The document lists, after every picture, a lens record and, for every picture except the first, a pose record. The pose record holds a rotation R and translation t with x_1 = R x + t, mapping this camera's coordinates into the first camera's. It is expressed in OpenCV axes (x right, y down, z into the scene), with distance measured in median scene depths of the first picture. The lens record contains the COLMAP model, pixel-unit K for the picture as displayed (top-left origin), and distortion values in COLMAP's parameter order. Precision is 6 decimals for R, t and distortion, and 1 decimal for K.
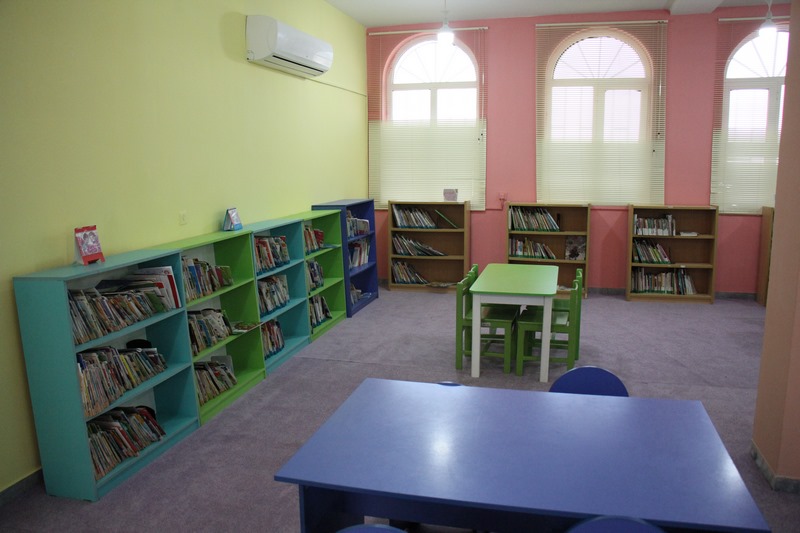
lens RADIAL K [[651.8, 0, 400.6], [0, 651.8, 273.2], [0, 0, 1]] dist [-0.193940, 0.169025]
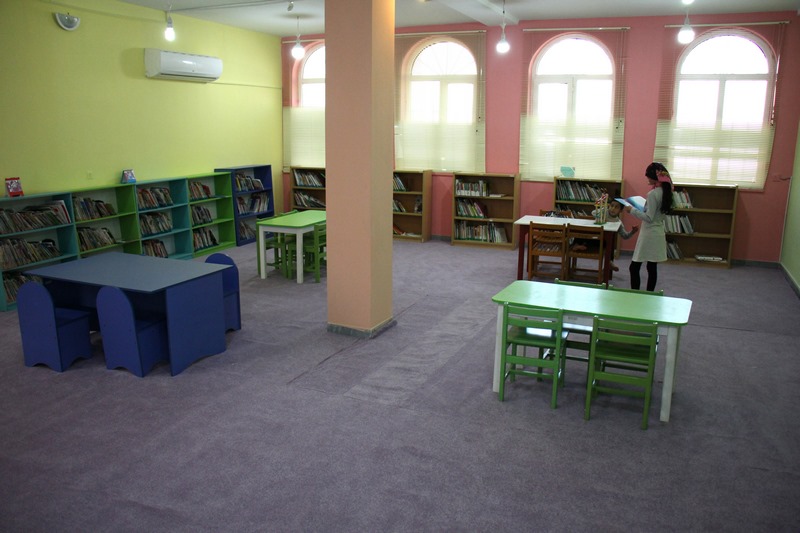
lens RADIAL K [[651.8, 0, 400.6], [0, 651.8, 273.2], [0, 0, 1]] dist [-0.193940, 0.169025]
pose [[0.987041, 0.049163, -0.152755, 0.470227], [-0.041186, 0.997639, 0.054955, 0.031686], [0.155096, -0.047952, 0.986735, -0.346666]]
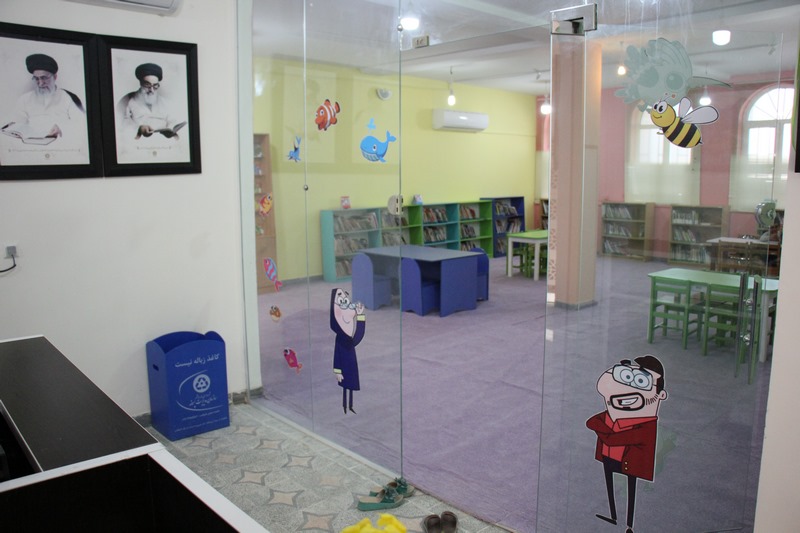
lens RADIAL K [[651.8, 0, 400.6], [0, 651.8, 273.2], [0, 0, 1]] dist [-0.193940, 0.169025]
pose [[0.841703, 0.084244, -0.533328, 0.648944], [-0.090708, 0.995777, 0.014135, 0.103013], [0.532267, 0.036479, 0.845790, -0.679631]]
